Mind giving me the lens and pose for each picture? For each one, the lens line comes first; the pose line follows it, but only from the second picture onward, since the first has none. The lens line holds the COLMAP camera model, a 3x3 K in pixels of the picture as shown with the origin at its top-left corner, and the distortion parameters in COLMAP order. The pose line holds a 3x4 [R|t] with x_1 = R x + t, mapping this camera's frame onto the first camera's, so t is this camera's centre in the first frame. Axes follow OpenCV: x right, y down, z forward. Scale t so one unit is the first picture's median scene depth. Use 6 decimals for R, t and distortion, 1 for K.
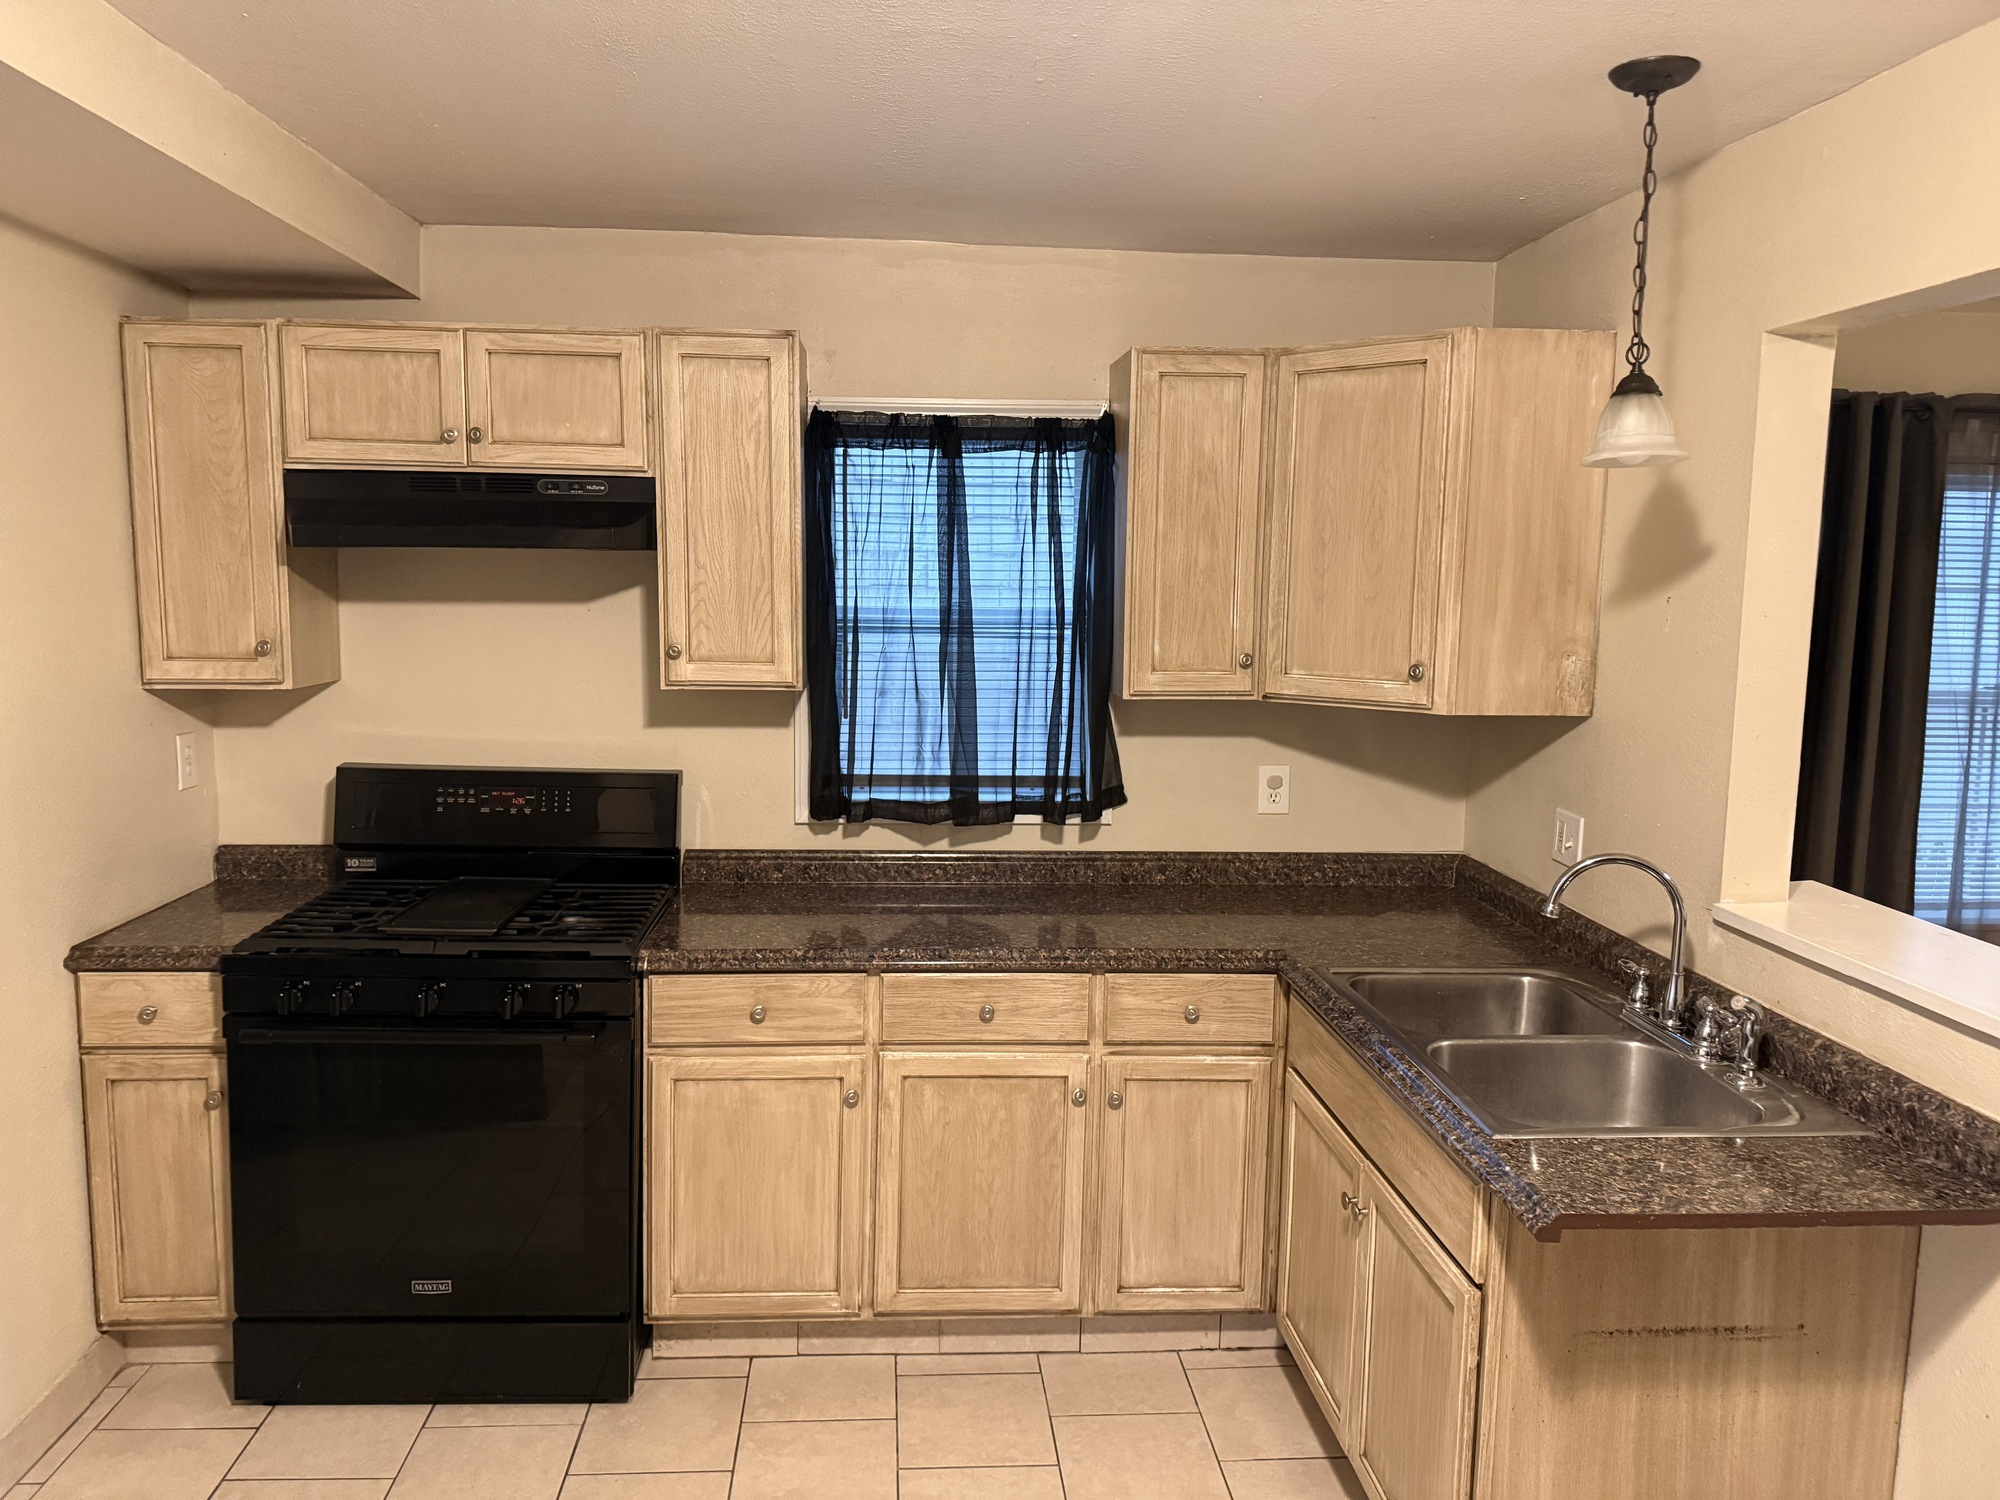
lens RADIAL K [[1409.6, 0, 987.7], [0, 1409.6, 738.1], [0, 0, 1]] dist [0.053129, -0.045556]
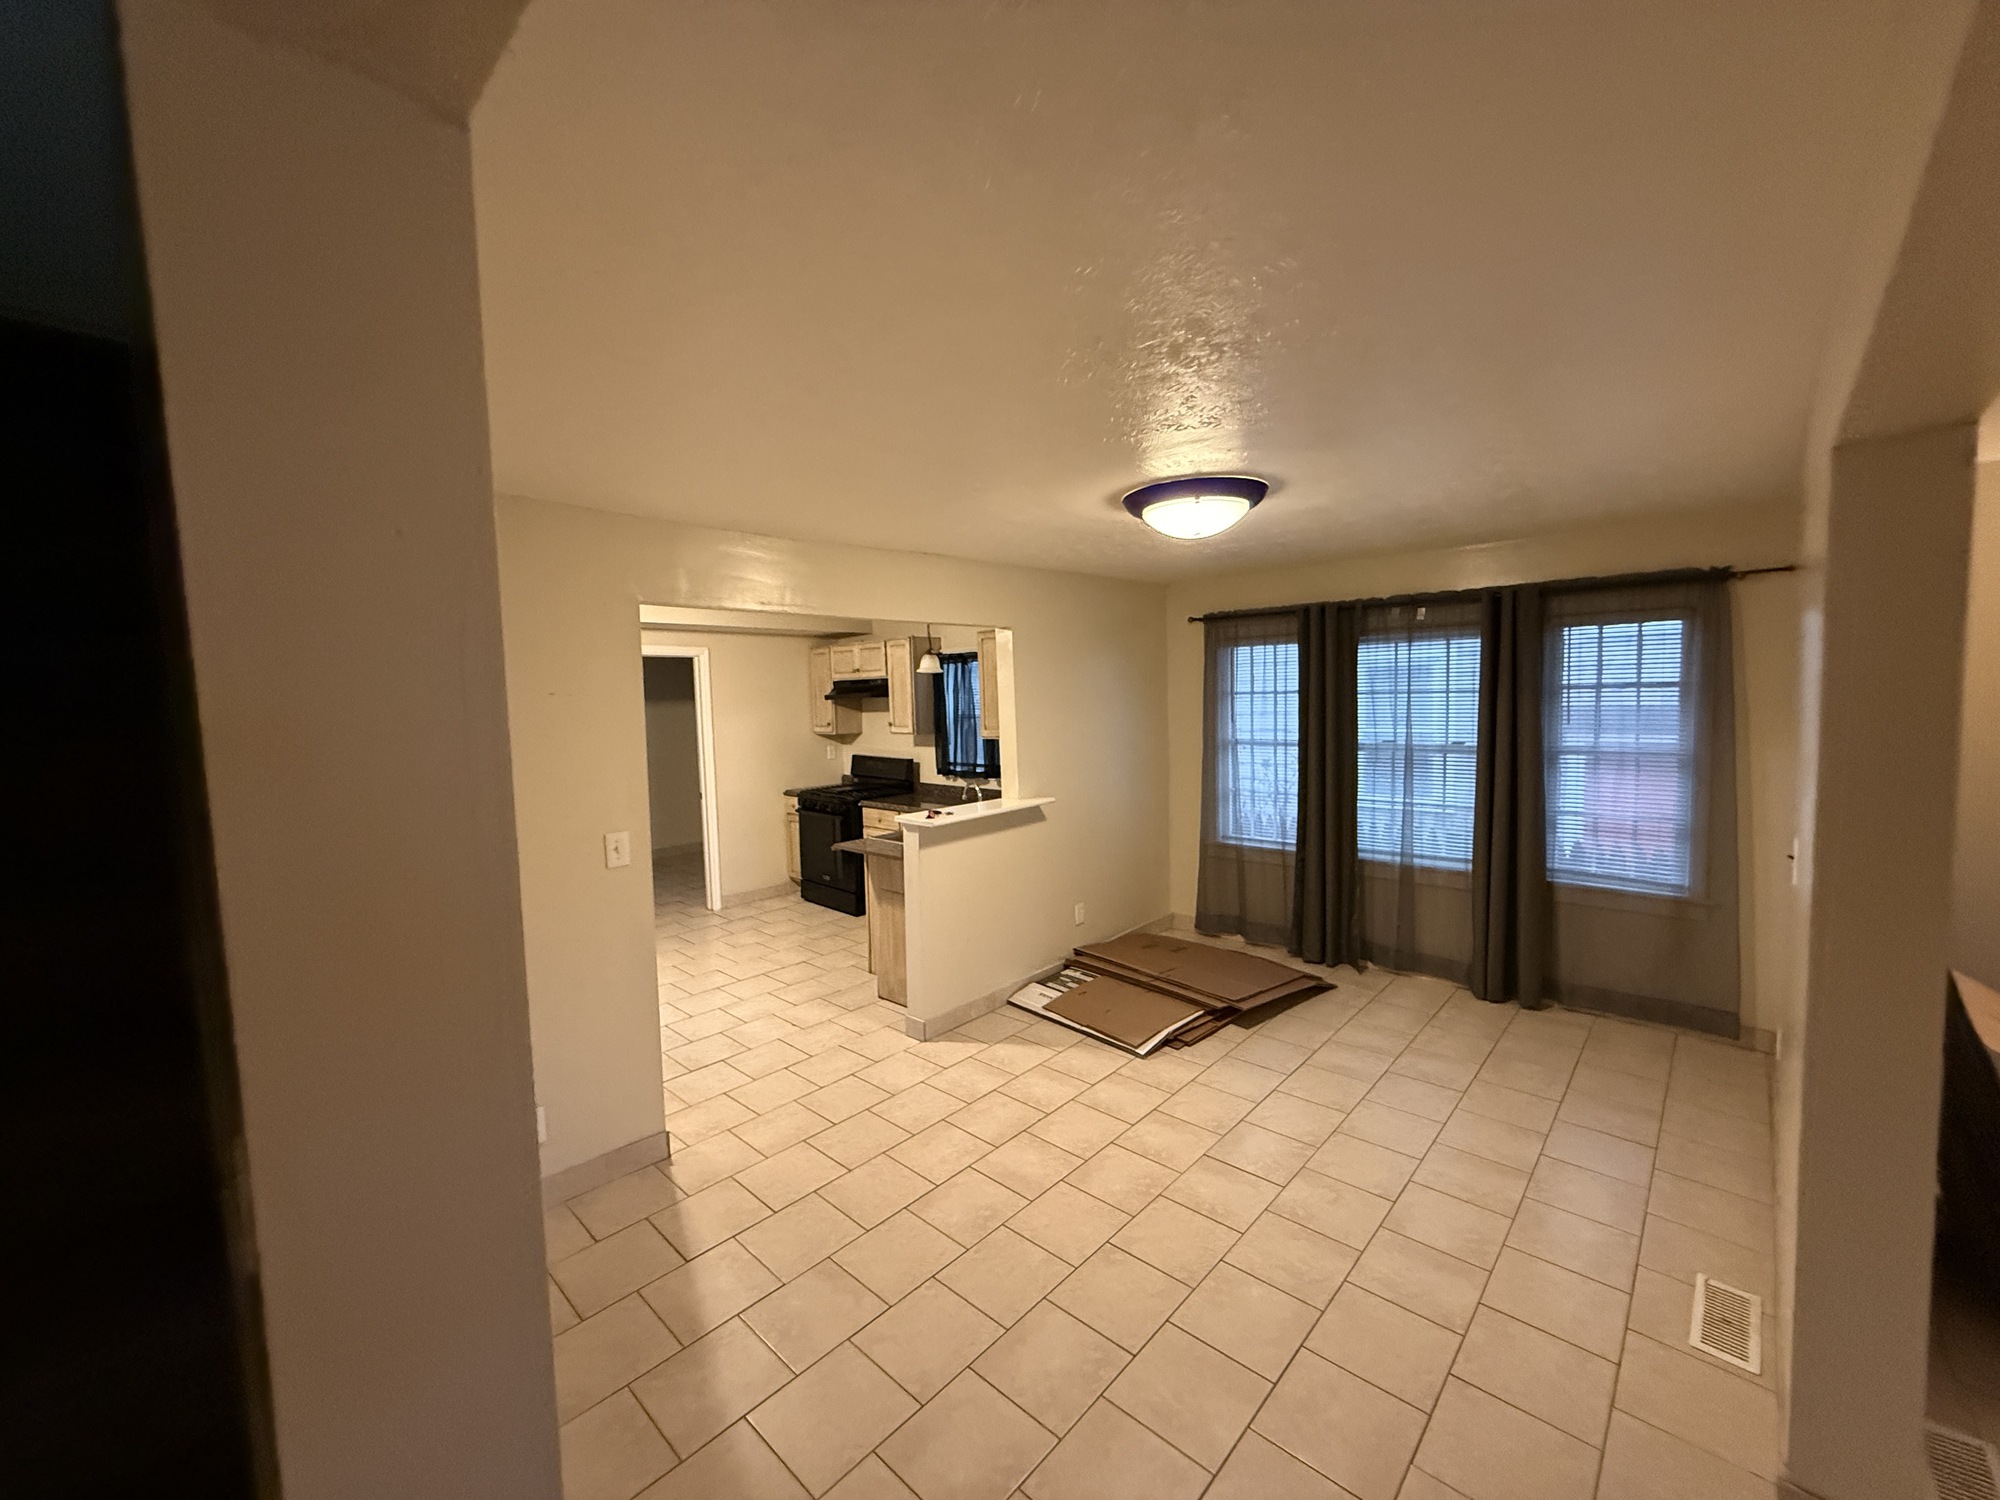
lens RADIAL K [[793.5, 0, 1001.1], [0, 793.5, 746.6], [0, 0, 1]] dist [-0.000997, -0.000405]
pose [[0.684294, 0.015440, -0.729042, 1.521333], [-0.047643, 0.998586, -0.023570, 0.032075], [0.727648, 0.050862, 0.684063, -0.212435]]
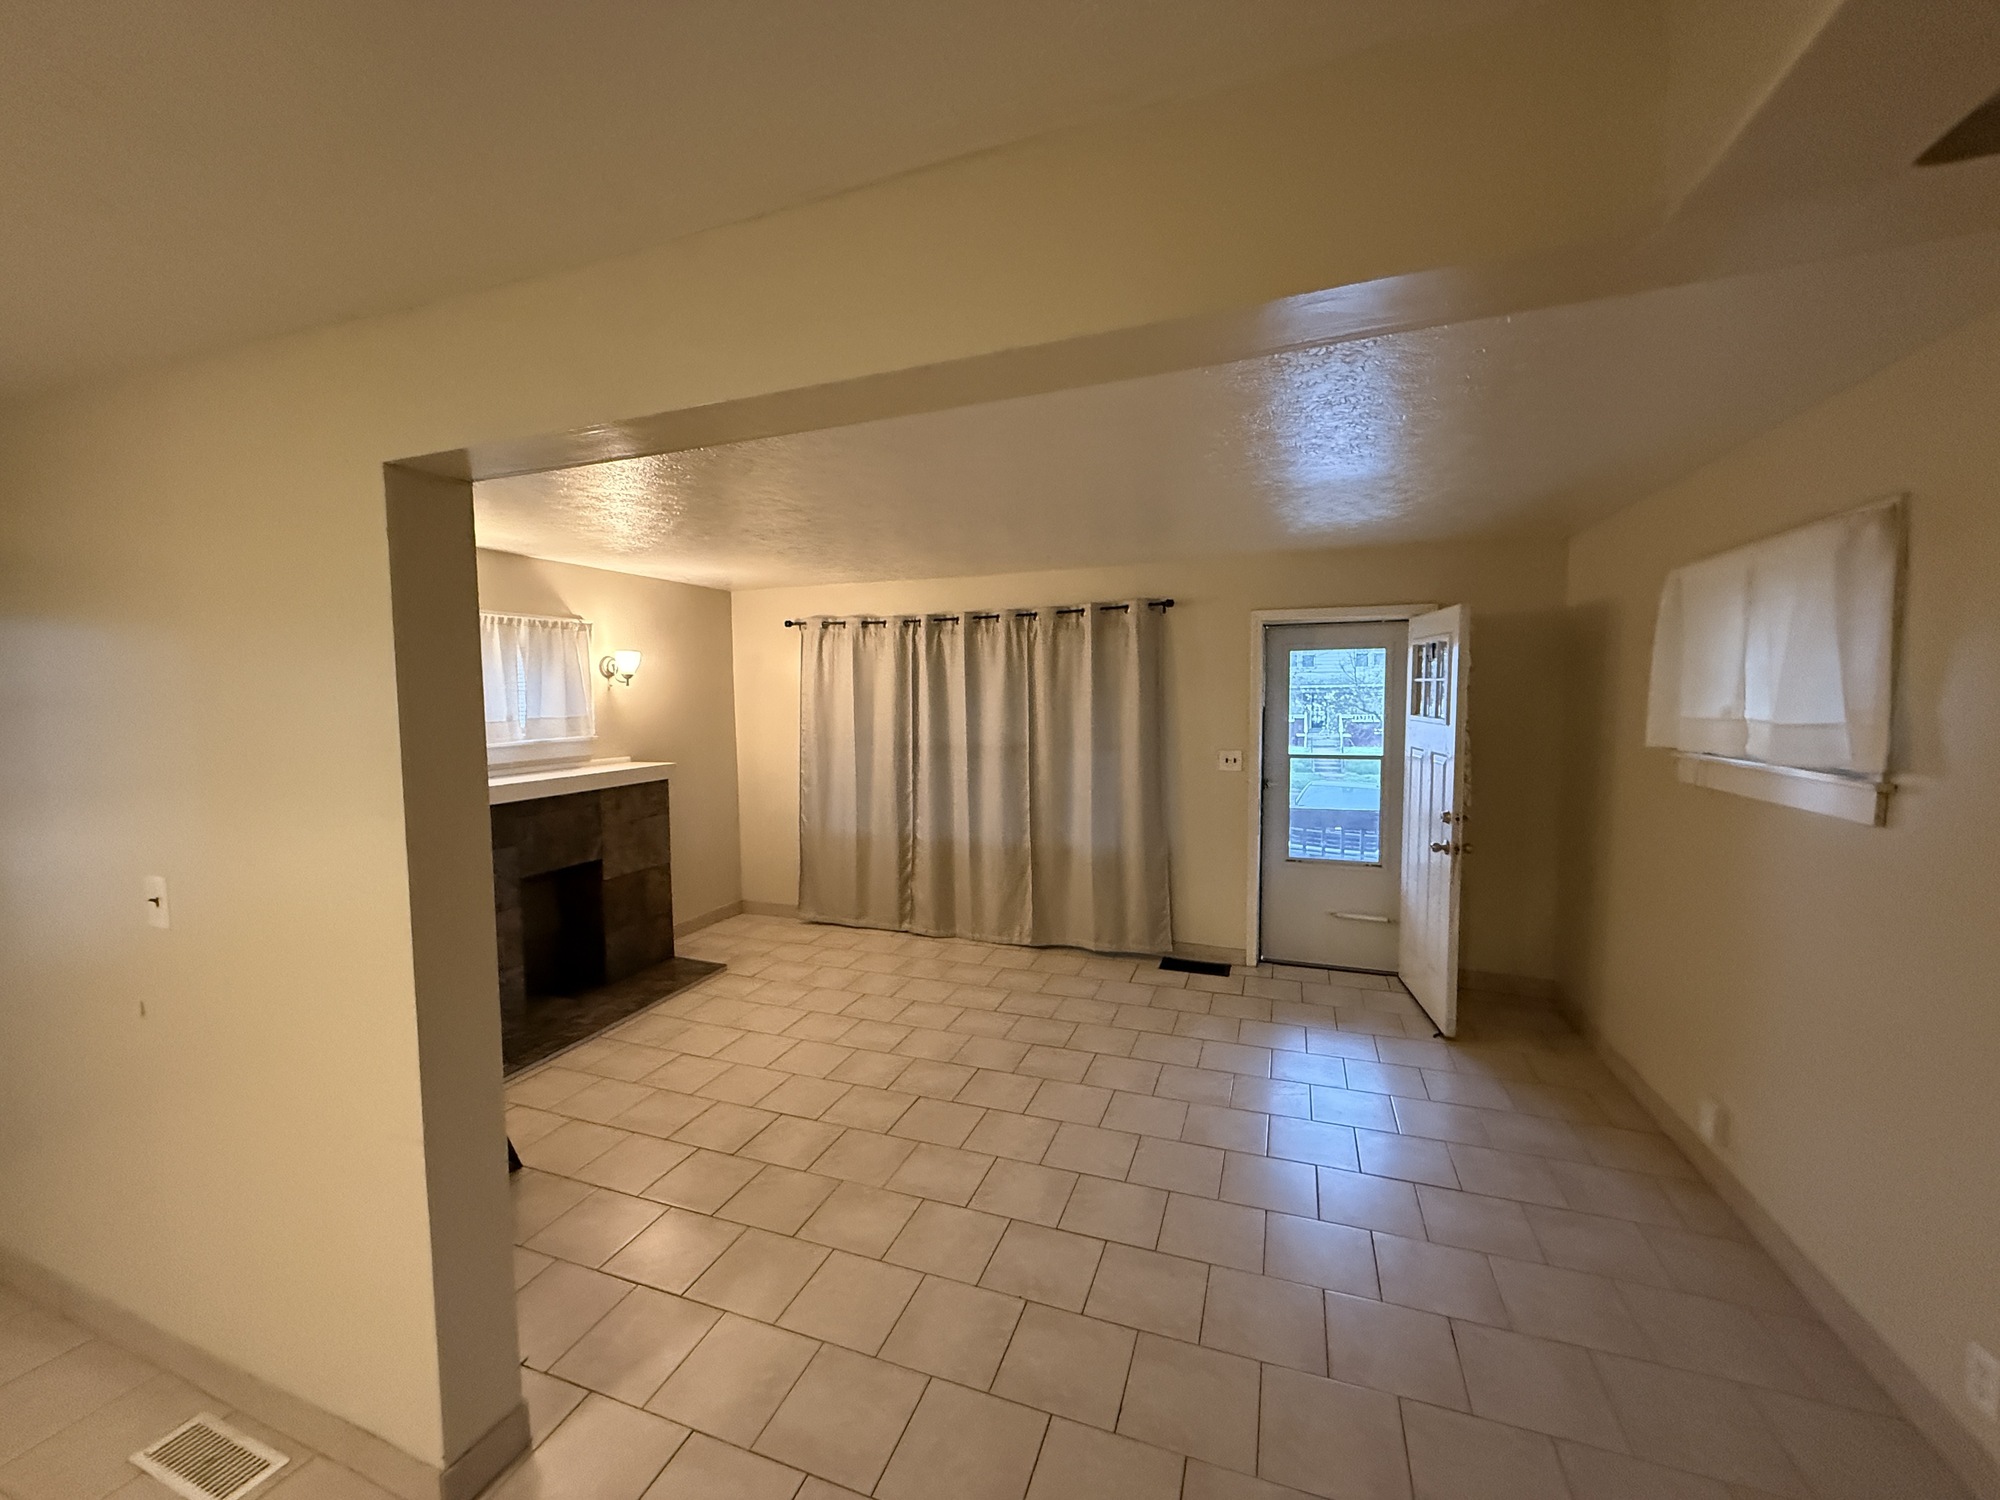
lens RADIAL K [[793.5, 0, 1008.4], [0, 793.5, 740.1], [0, 0, 1]] dist [-0.000997, -0.000405]
pose [[0.382689, -0.070717, 0.921167, 1.155045], [0.106669, 0.993780, 0.031978, 0.006813], [-0.917699, 0.086022, 0.387853, -0.040040]]
